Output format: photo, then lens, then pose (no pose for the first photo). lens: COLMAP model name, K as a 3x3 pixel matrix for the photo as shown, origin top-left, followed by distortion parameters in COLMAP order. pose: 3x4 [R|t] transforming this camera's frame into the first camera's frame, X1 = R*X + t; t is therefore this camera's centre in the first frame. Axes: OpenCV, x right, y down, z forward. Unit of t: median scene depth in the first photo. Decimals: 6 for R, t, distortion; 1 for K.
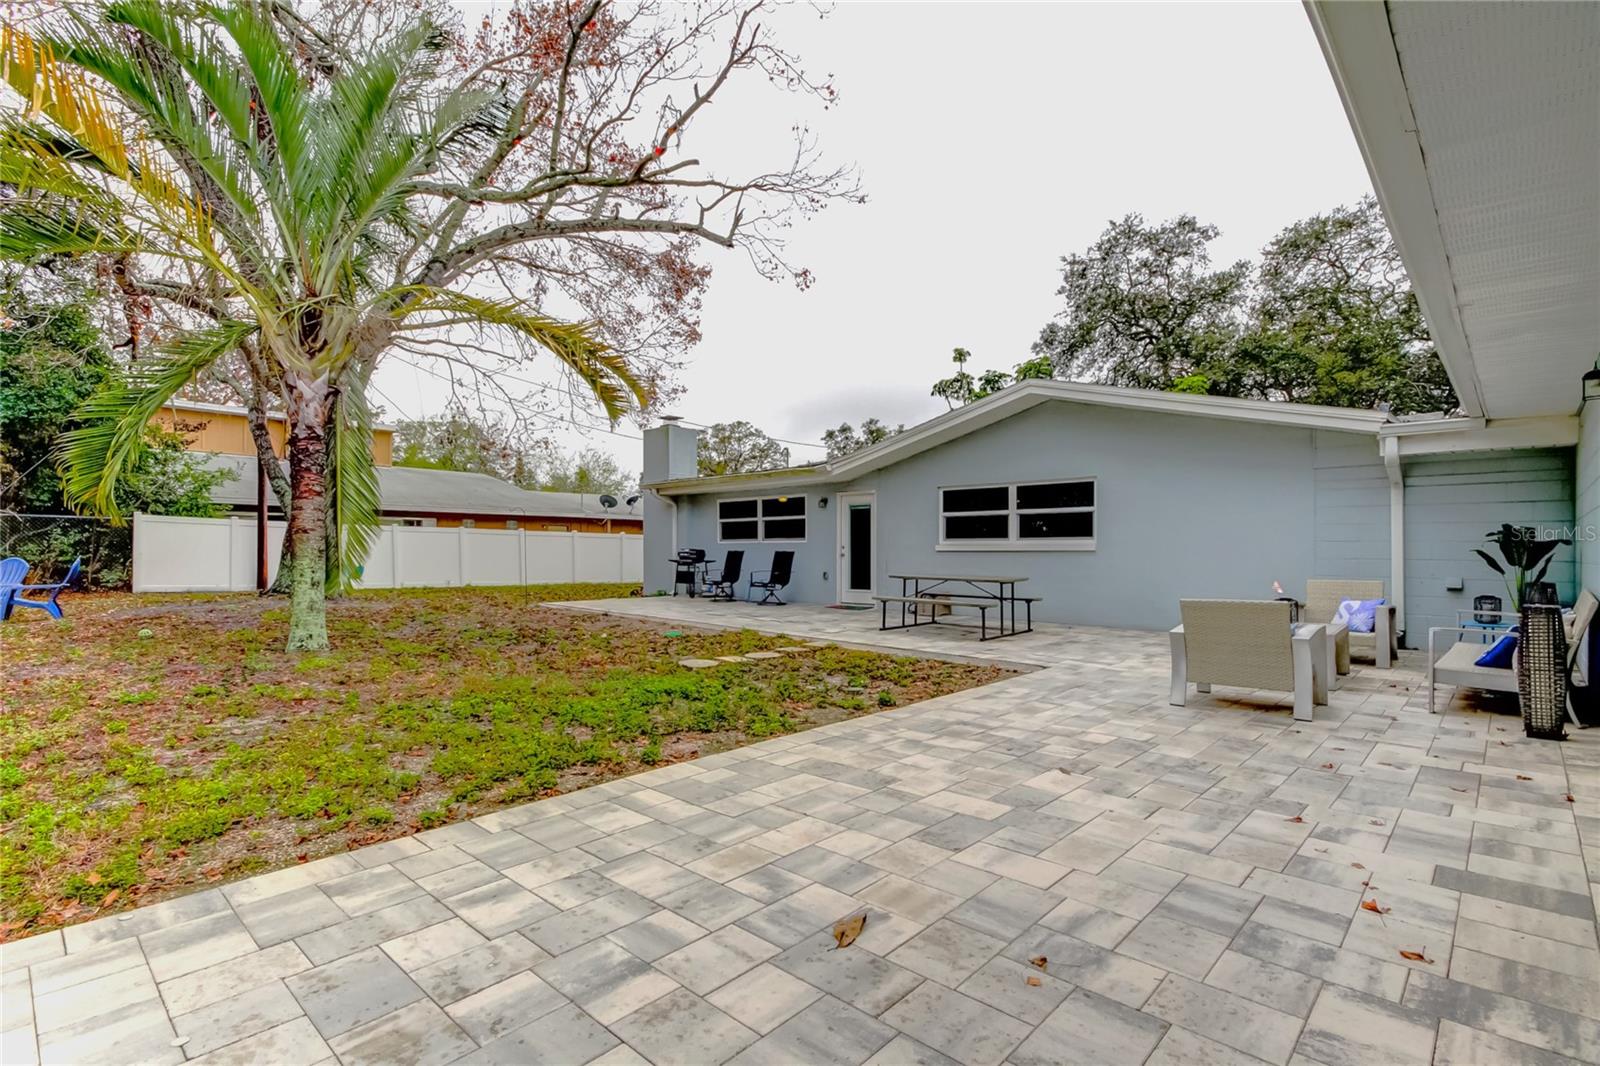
lens RADIAL K [[766.3, 0, 819.4], [0, 766.3, 542.3], [0, 0, 1]] dist [0.023107, -0.006960]
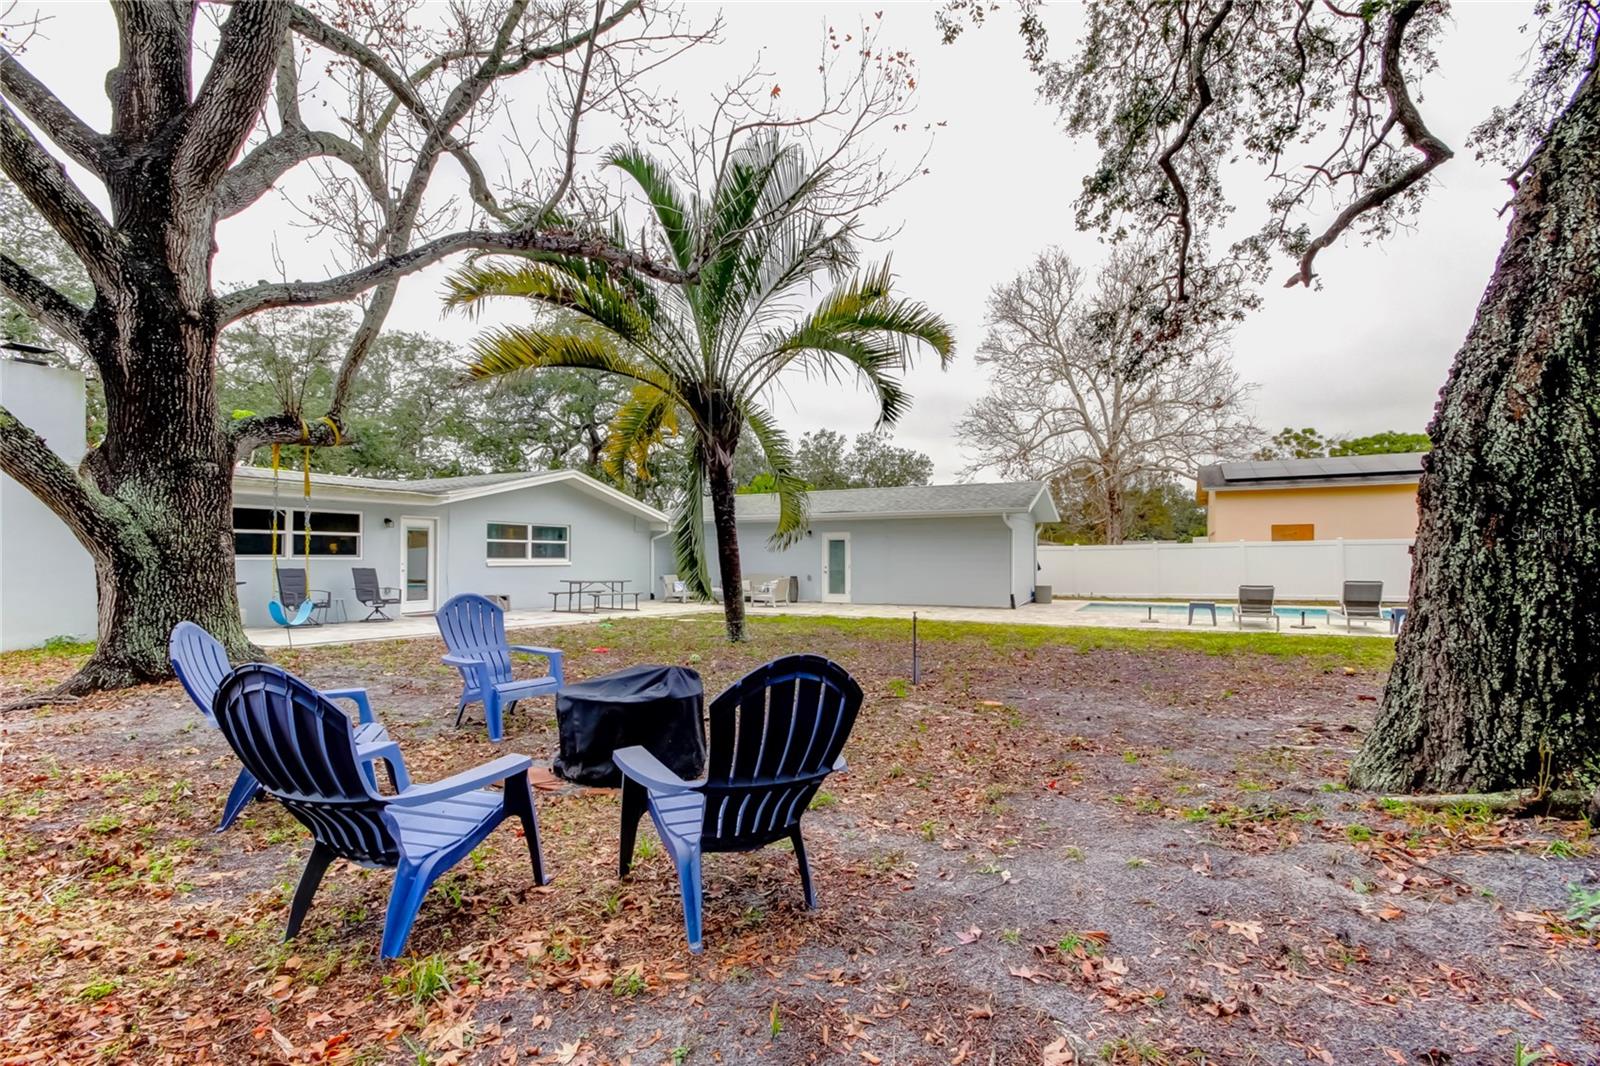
lens RADIAL K [[730.4, 0, 809.2], [0, 730.4, 540.7], [0, 0, 1]] dist [-0.000627, -0.000017]
pose [[-0.297565, 0.020071, 0.954490, -1.381499], [-0.013432, 0.999592, -0.025207, -0.009803], [-0.954607, -0.020321, -0.297174, 0.891447]]
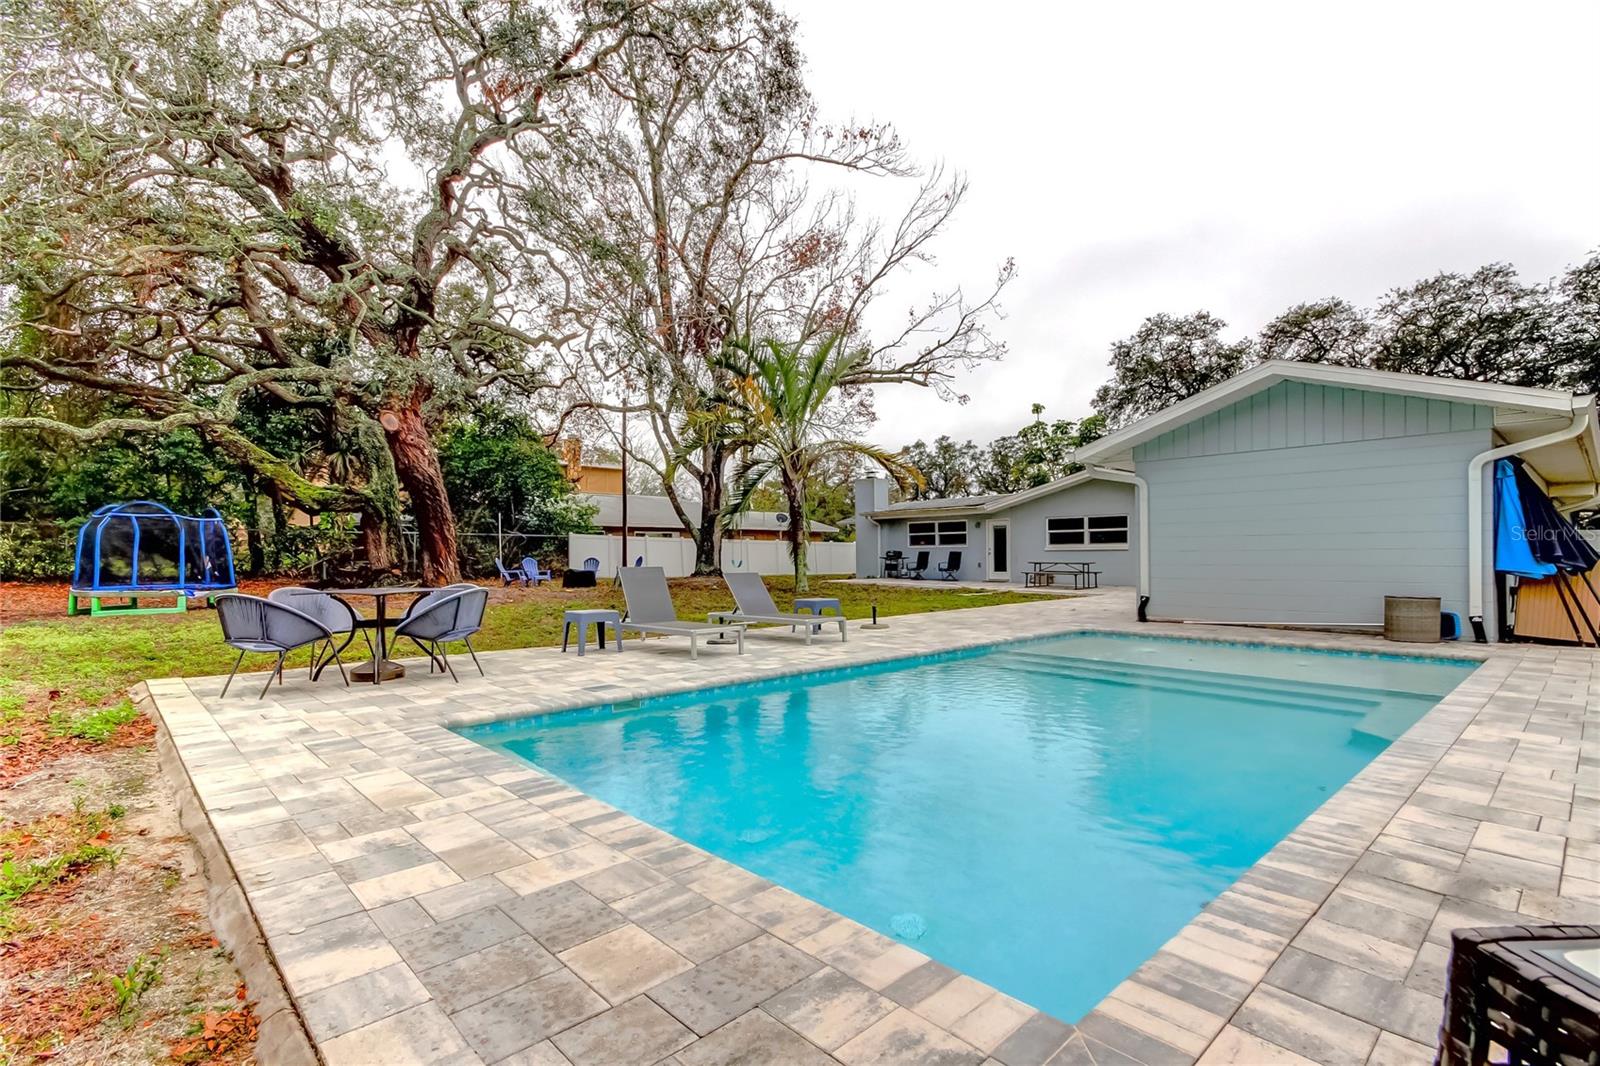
lens RADIAL K [[766.3, 0, 806.2], [0, 766.3, 533.5], [0, 0, 1]] dist [0.023107, -0.006960]
pose [[0.996575, -0.011644, -0.081875, -0.305728], [0.010464, 0.999835, -0.014831, -0.009520], [0.082034, 0.013924, 0.996532, -1.036114]]
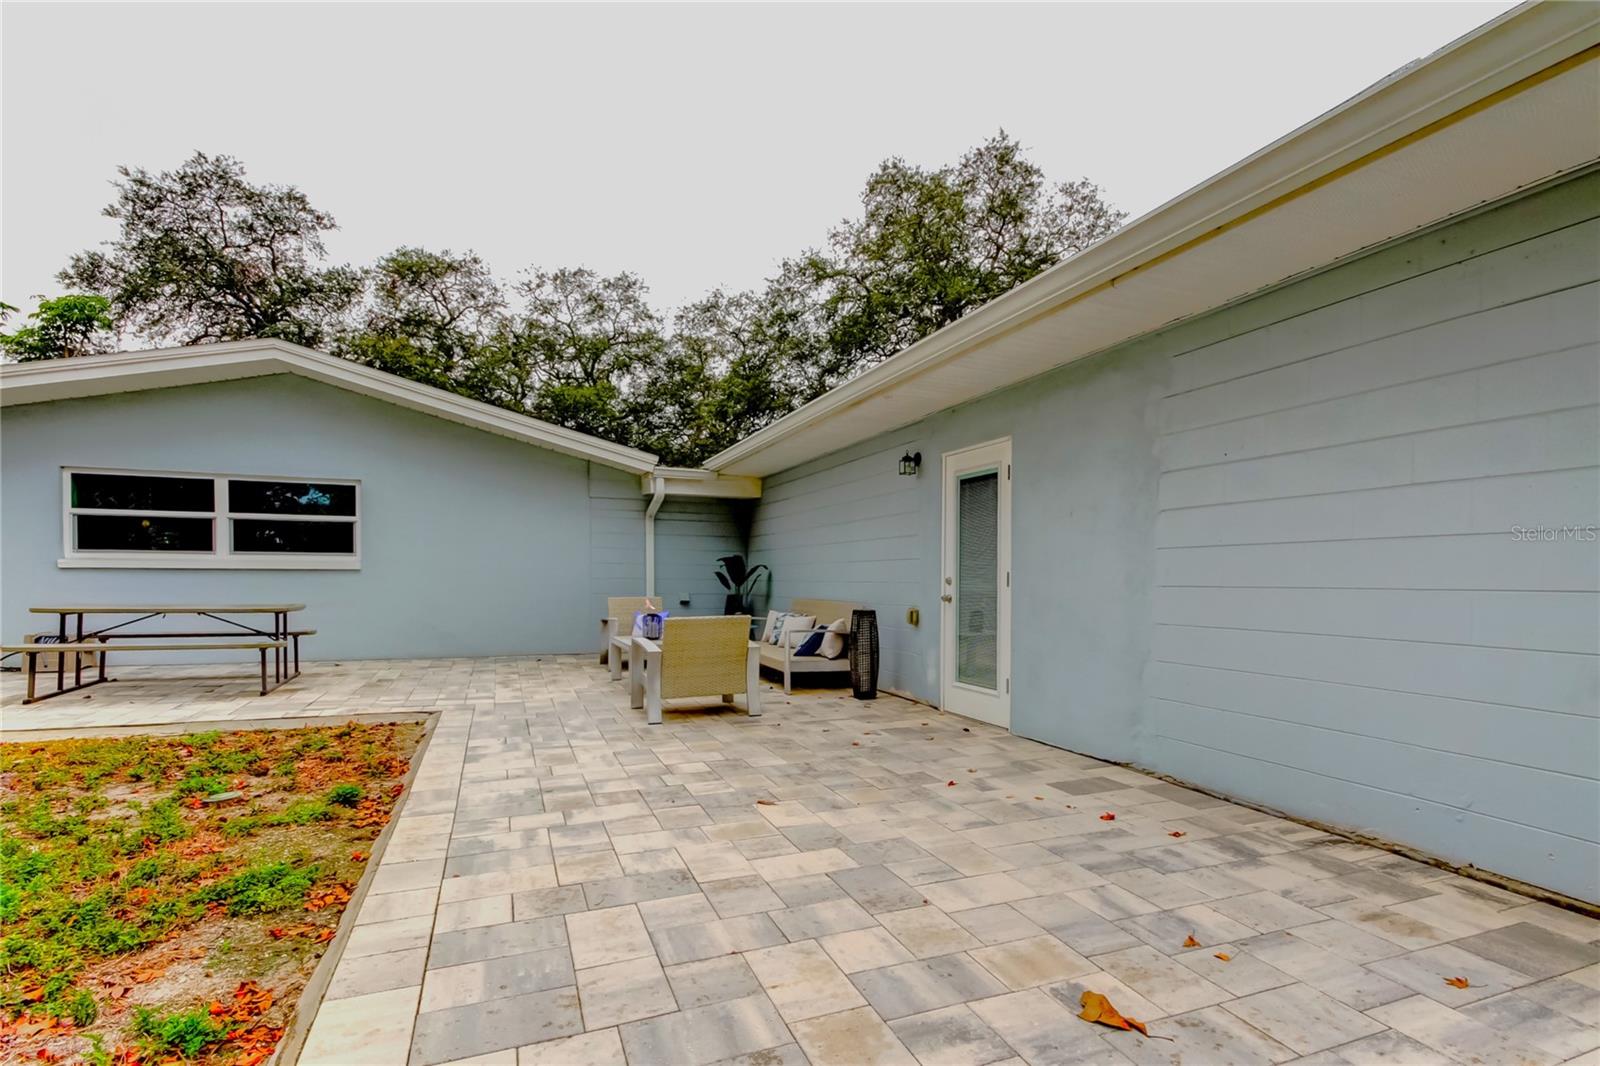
lens RADIAL K [[766.3, 0, 808.6], [0, 766.3, 588.9], [0, 0, 1]] dist [0.023107, -0.006960]
pose [[0.435198, -0.012703, 0.900245, -0.165363], [-0.017210, 0.999600, 0.022424, 0.004083], [-0.900170, -0.025253, 0.434805, 0.179895]]
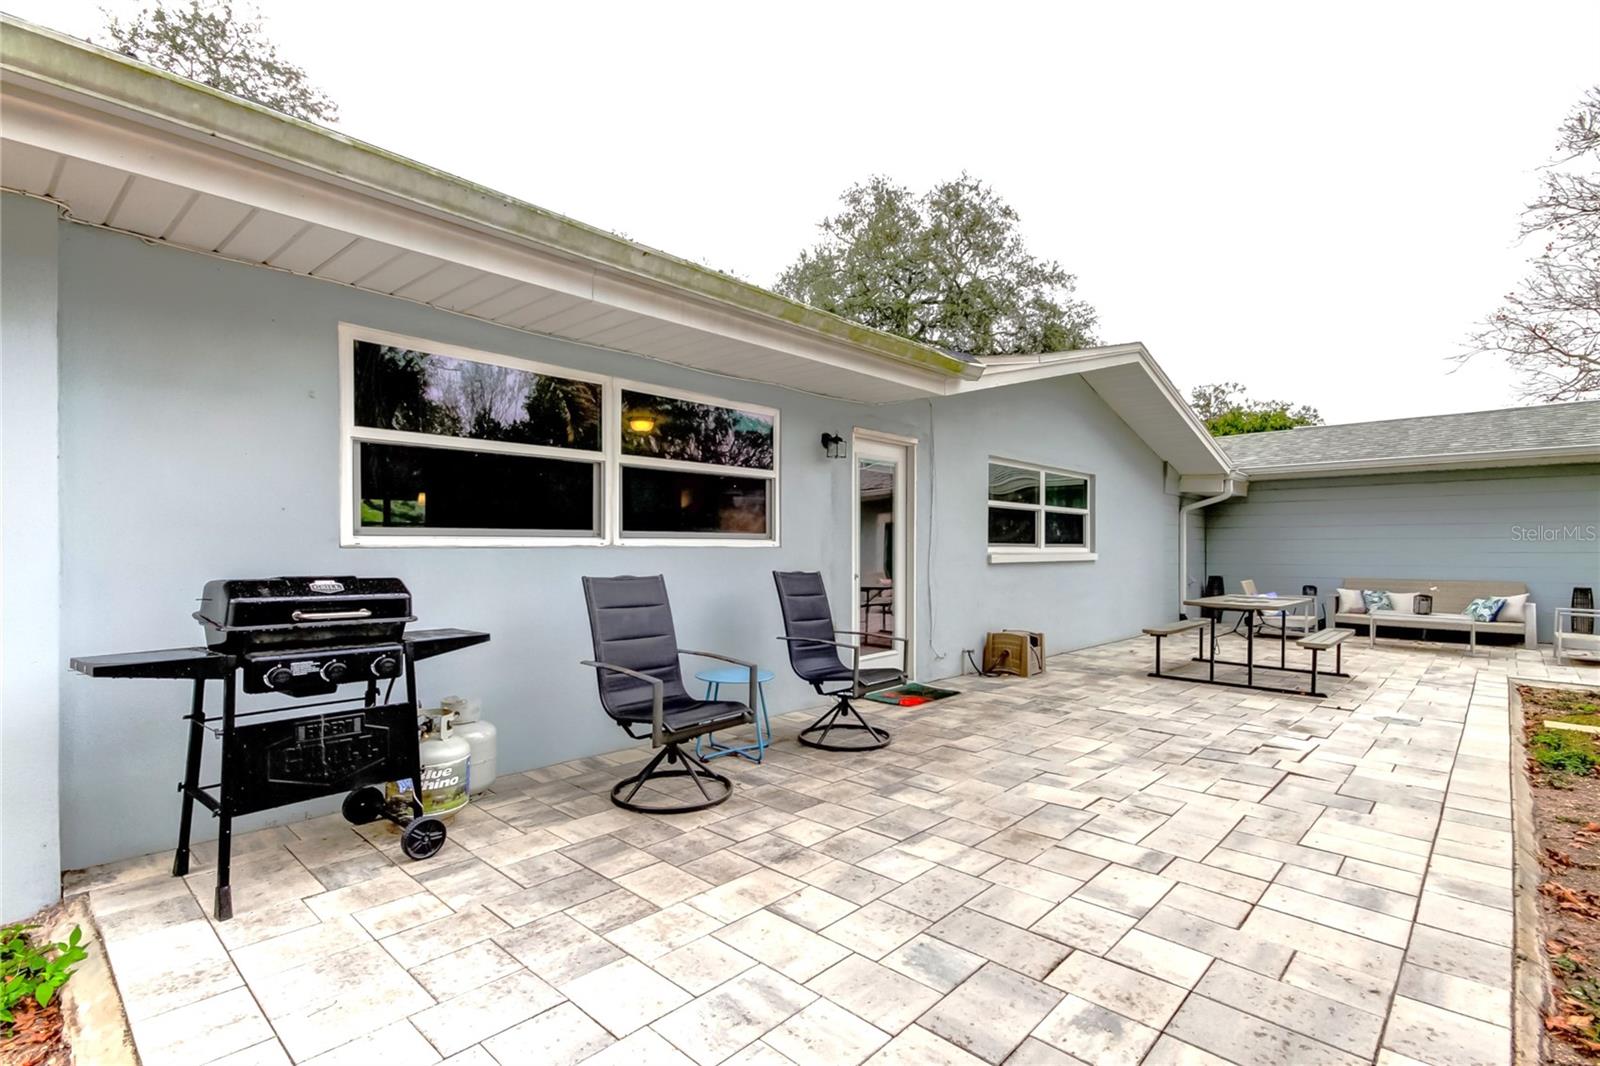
lens RADIAL K [[766.3, 0, 818.6], [0, 766.3, 544.8], [0, 0, 1]] dist [0.023107, -0.006960]
pose [[0.003043, 0.007838, 0.999965, -0.475044], [-0.014373, 0.999866, -0.007793, 0.004173], [-0.999892, -0.014349, 0.003155, 1.201697]]
